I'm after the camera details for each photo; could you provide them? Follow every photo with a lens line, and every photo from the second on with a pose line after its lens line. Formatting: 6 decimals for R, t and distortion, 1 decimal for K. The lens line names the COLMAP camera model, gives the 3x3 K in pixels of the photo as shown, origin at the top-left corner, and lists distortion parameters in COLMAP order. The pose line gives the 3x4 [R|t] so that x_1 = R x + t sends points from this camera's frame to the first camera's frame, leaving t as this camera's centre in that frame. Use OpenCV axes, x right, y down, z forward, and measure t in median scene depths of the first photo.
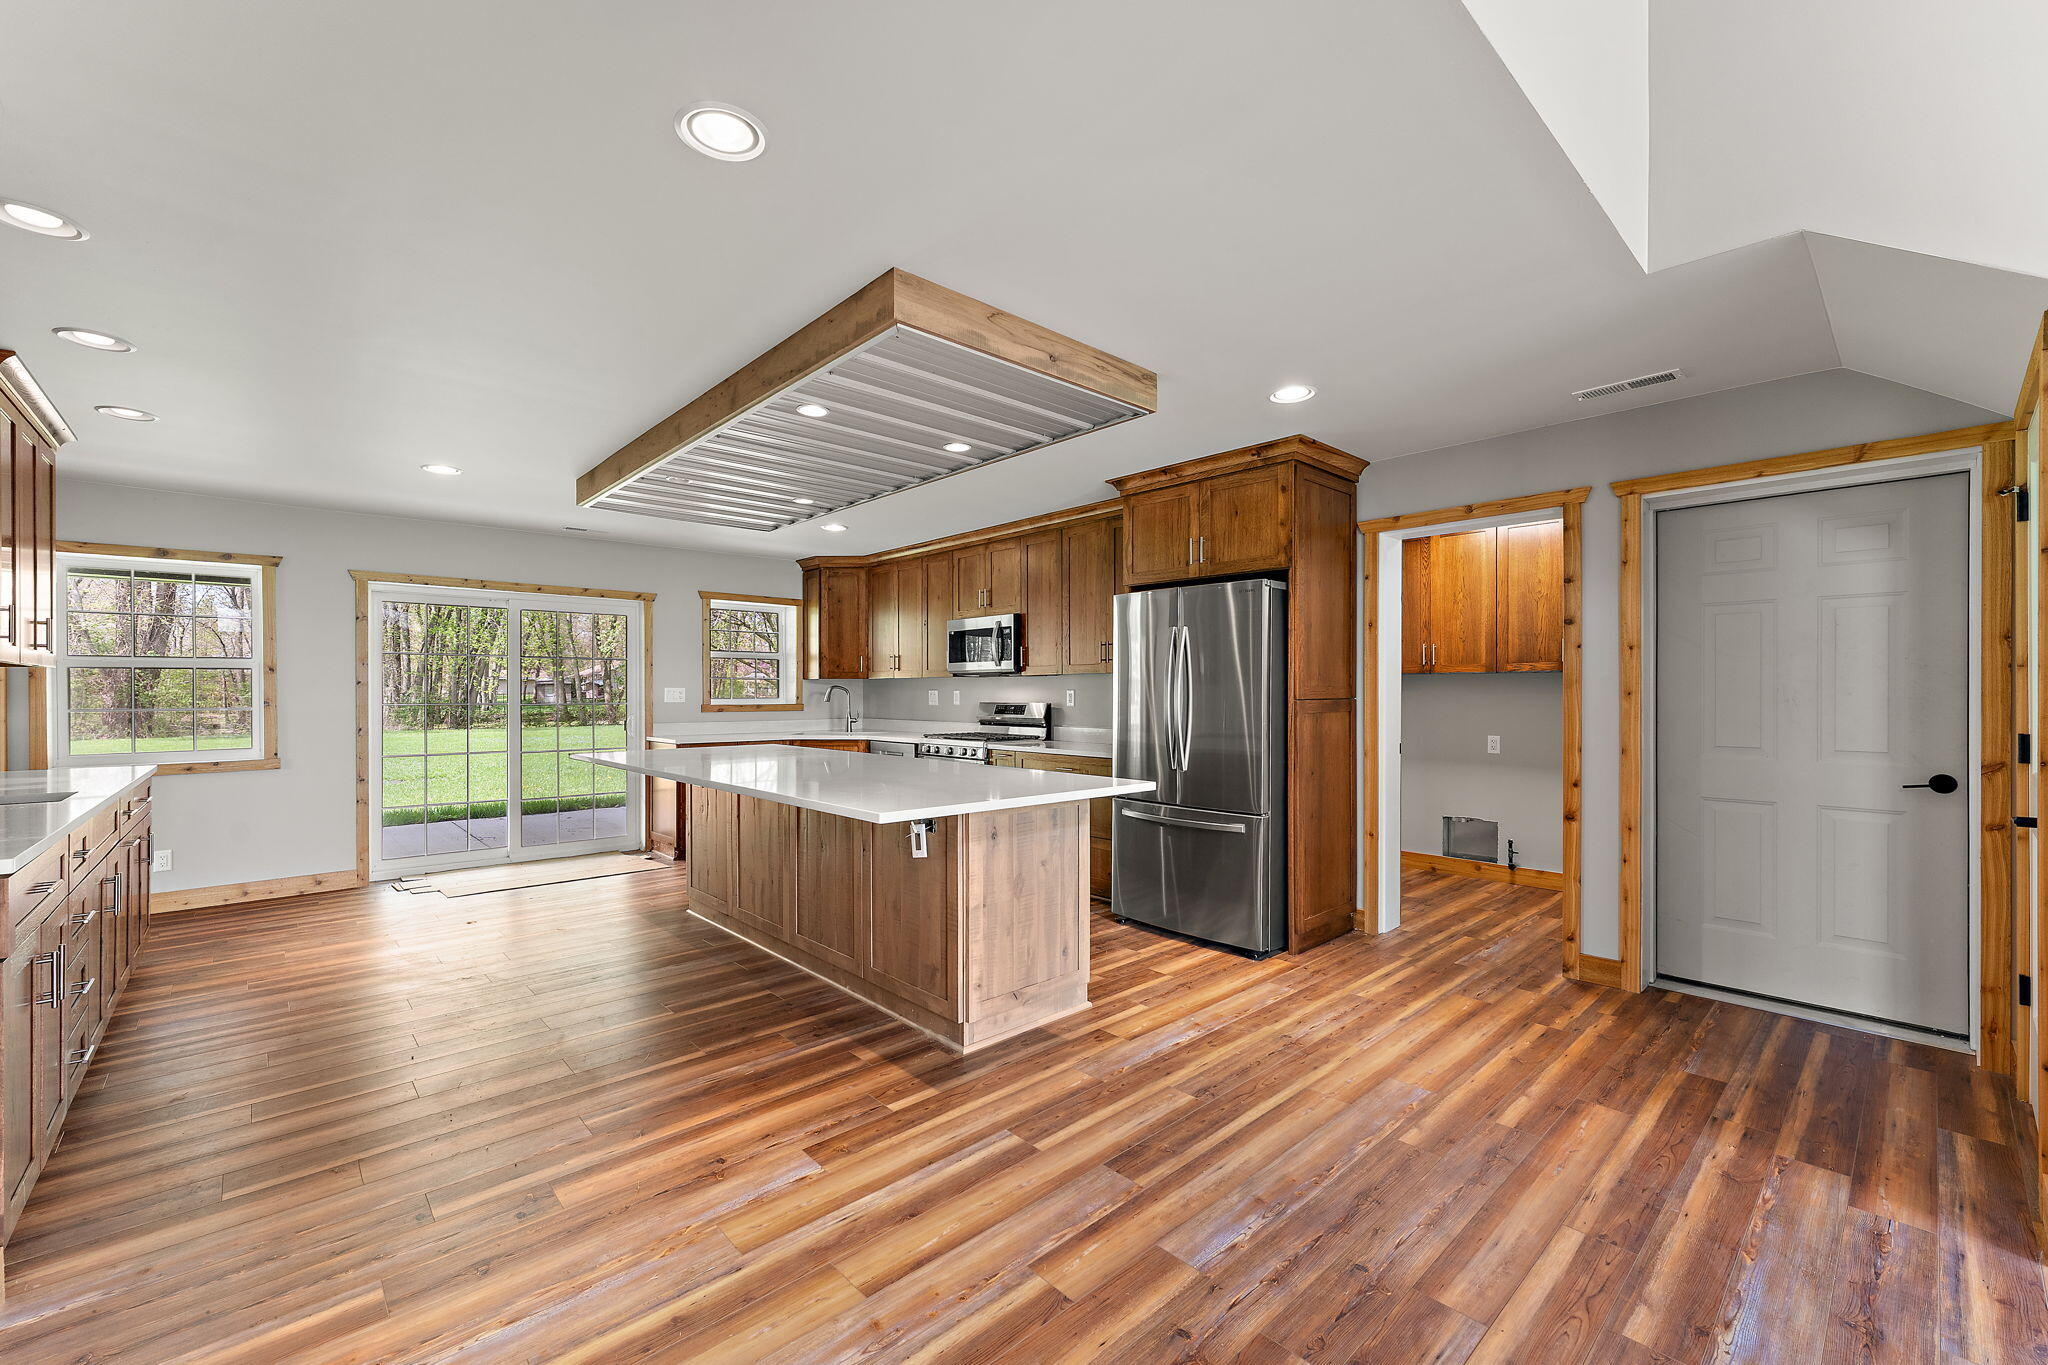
lens RADIAL K [[843.2, 0, 1012.6], [0, 843.2, 696.8], [0, 0, 1]] dist [-0.001194, 0.001625]
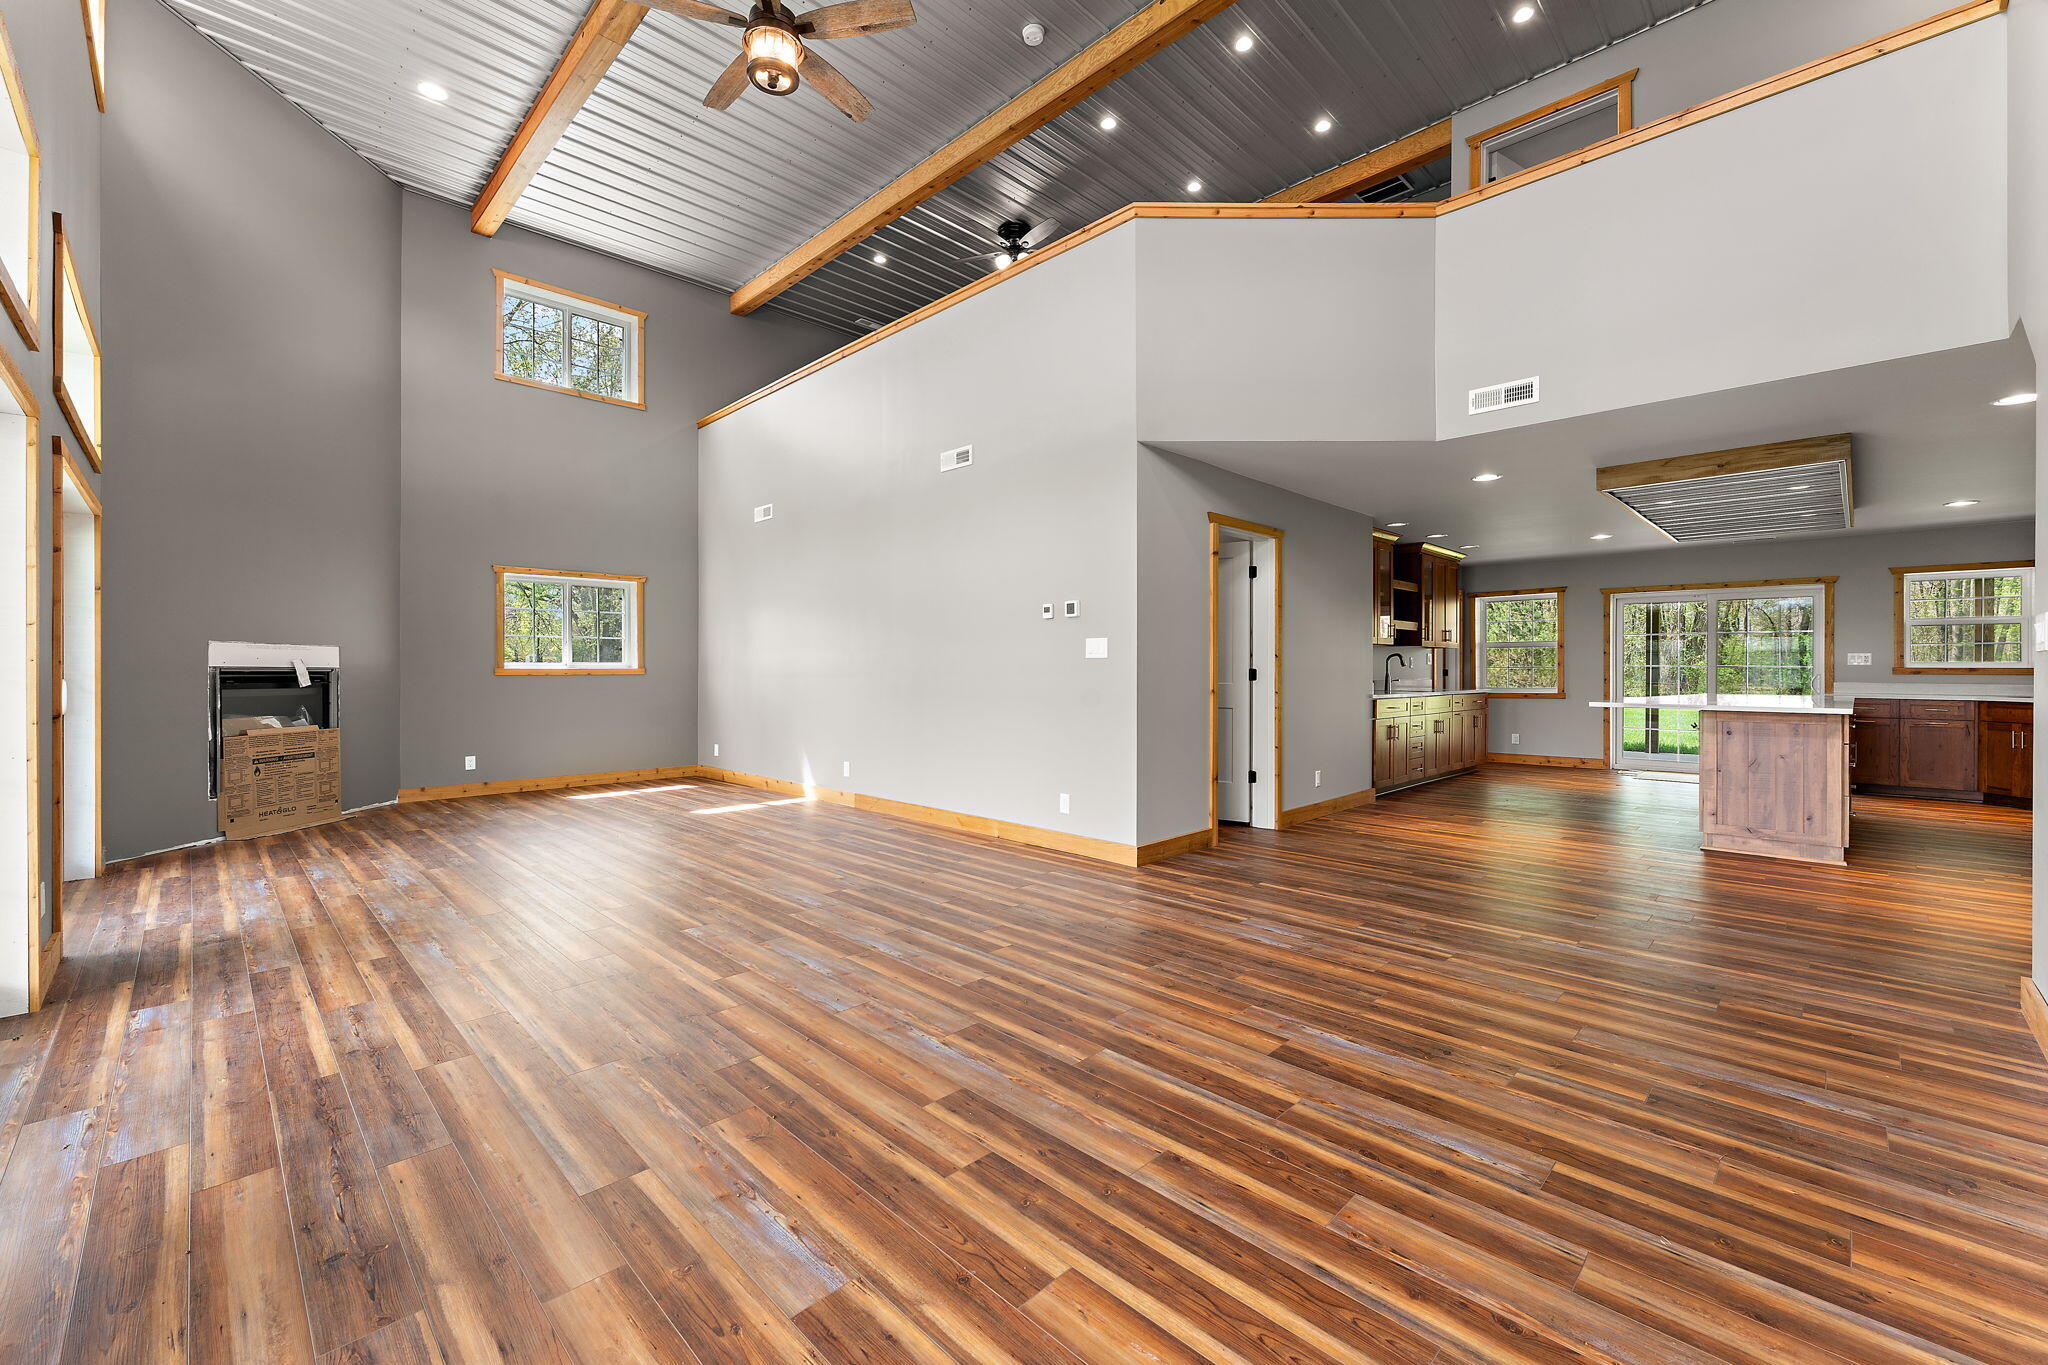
lens RADIAL K [[843.2, 0, 1024.9], [0, 843.2, 665.2], [0, 0, 1]] dist [-0.001194, 0.001625]
pose [[0.060876, -0.003713, -0.998138, 2.301548], [-0.004726, 0.999981, -0.004008, 0.055346], [0.998134, 0.004961, 0.060858, -0.790560]]
